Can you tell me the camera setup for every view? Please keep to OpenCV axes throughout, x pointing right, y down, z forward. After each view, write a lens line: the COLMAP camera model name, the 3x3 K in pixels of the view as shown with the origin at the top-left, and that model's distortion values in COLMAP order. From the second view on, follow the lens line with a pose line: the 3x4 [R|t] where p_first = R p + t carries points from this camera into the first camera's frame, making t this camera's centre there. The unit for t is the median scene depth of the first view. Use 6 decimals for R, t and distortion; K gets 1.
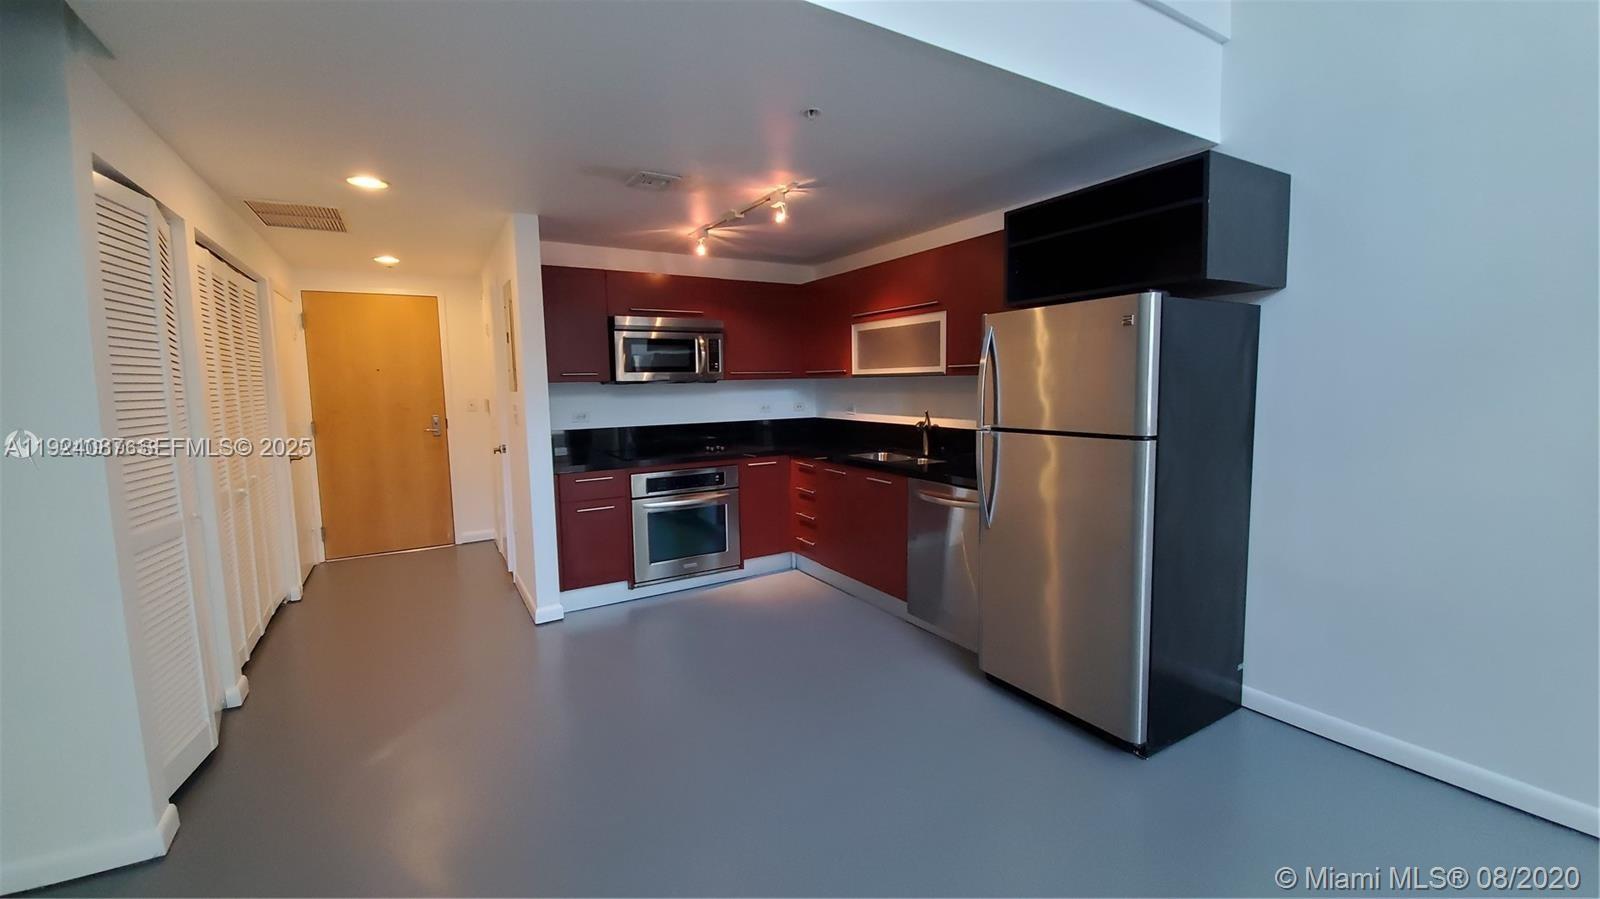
lens RADIAL K [[634.6, 0, 798.9], [0, 634.6, 446.8], [0, 0, 1]] dist [0.004904, -0.002334]
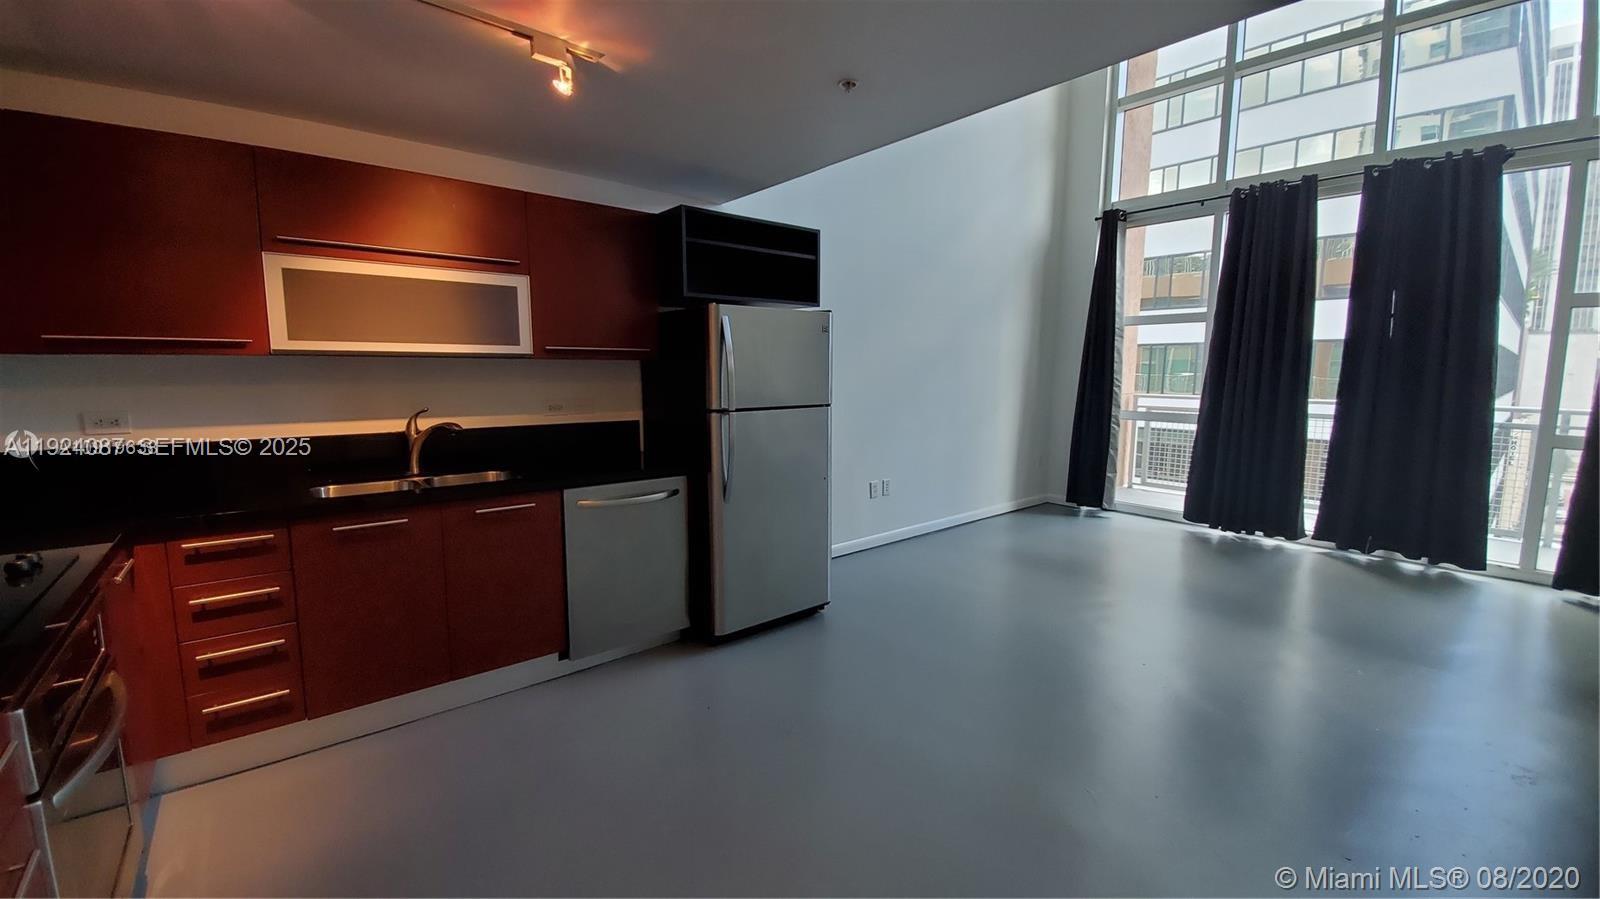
lens RADIAL K [[634.6, 0, 809.5], [0, 634.6, 444.2], [0, 0, 1]] dist [0.004904, -0.002334]
pose [[-0.168654, -0.101039, 0.980483, -0.543734], [0.099775, 0.987873, 0.118963, -0.059783], [-0.980612, 0.117891, -0.156527, 0.711022]]
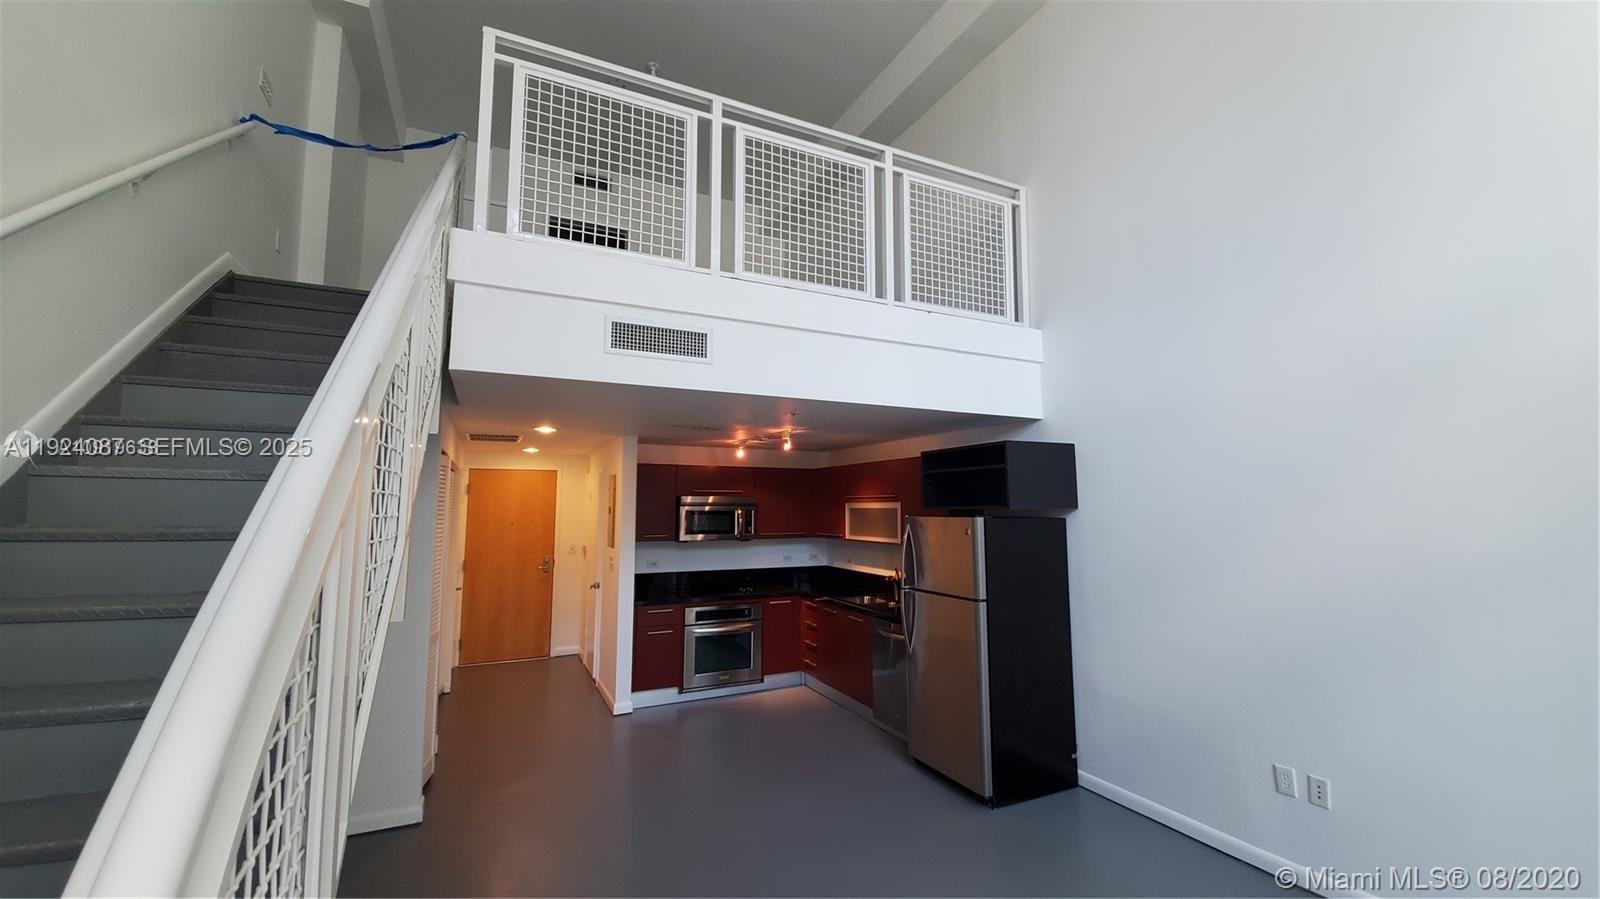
lens RADIAL K [[634.6, 0, 799.8], [0, 634.6, 444.0], [0, 0, 1]] dist [0.004904, -0.002334]
pose [[0.996122, 0.008645, -0.087556, 0.111550], [-0.025861, 0.979969, -0.197465, -0.041820], [0.084095, 0.198964, 0.976392, -0.436791]]
